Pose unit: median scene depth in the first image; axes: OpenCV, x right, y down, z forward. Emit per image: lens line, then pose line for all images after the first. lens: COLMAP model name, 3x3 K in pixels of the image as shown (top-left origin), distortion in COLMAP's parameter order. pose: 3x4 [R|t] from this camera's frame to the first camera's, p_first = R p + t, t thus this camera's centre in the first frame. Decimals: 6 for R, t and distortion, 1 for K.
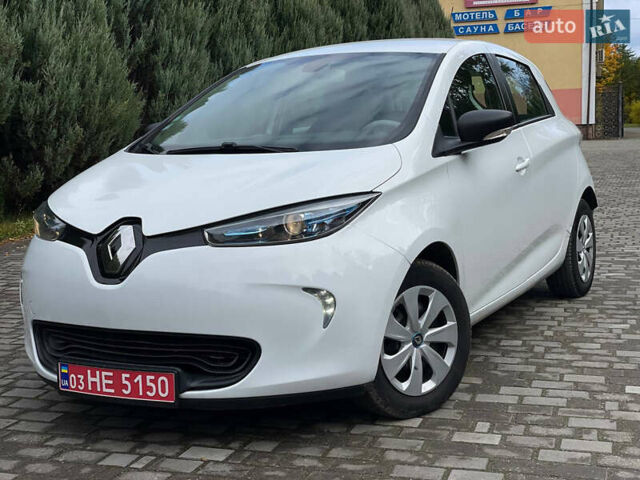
lens RADIAL K [[943.9, 0, 330.0], [0, 943.9, 240.1], [0, 0, 1]] dist [0.230060, -0.631562]
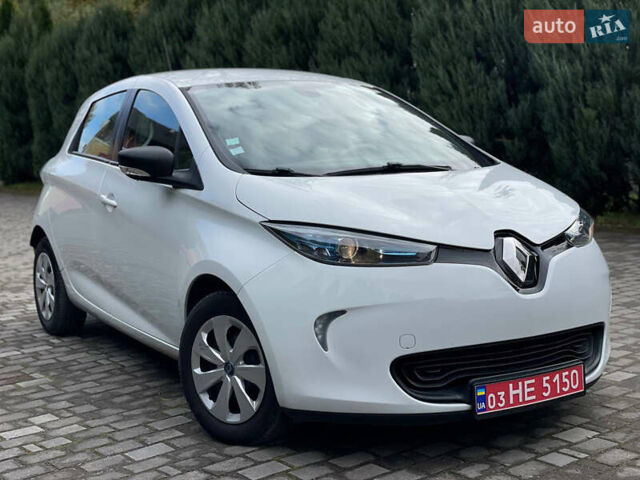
lens RADIAL K [[943.9, 0, 330.0], [0, 943.9, 240.1], [0, 0, 1]] dist [0.230060, -0.631562]
pose [[0.520259, -0.077598, 0.850476, -1.175953], [0.119098, 0.992724, 0.017722, -0.053328], [-0.845663, 0.092070, 0.525716, 0.615371]]
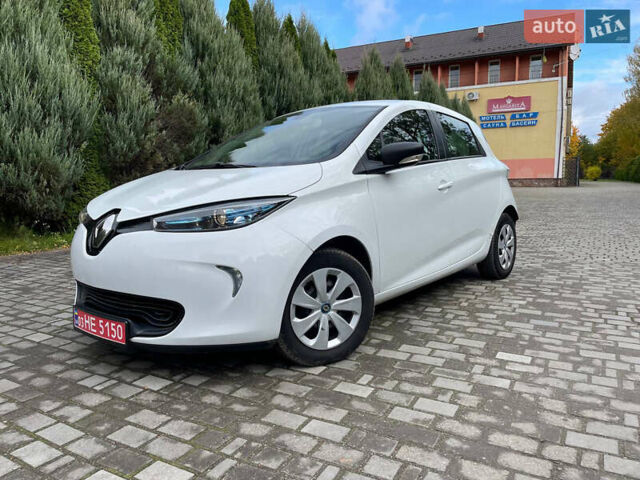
lens RADIAL K [[480.7, 0, 318.7], [0, 480.7, 235.0], [0, 0, 1]] dist [0.090349, -0.117117]
pose [[0.979487, 0.040184, -0.197458, 0.225874], [-0.040614, 0.999173, 0.001873, 0.001459], [0.197370, 0.006185, 0.980310, 0.351602]]
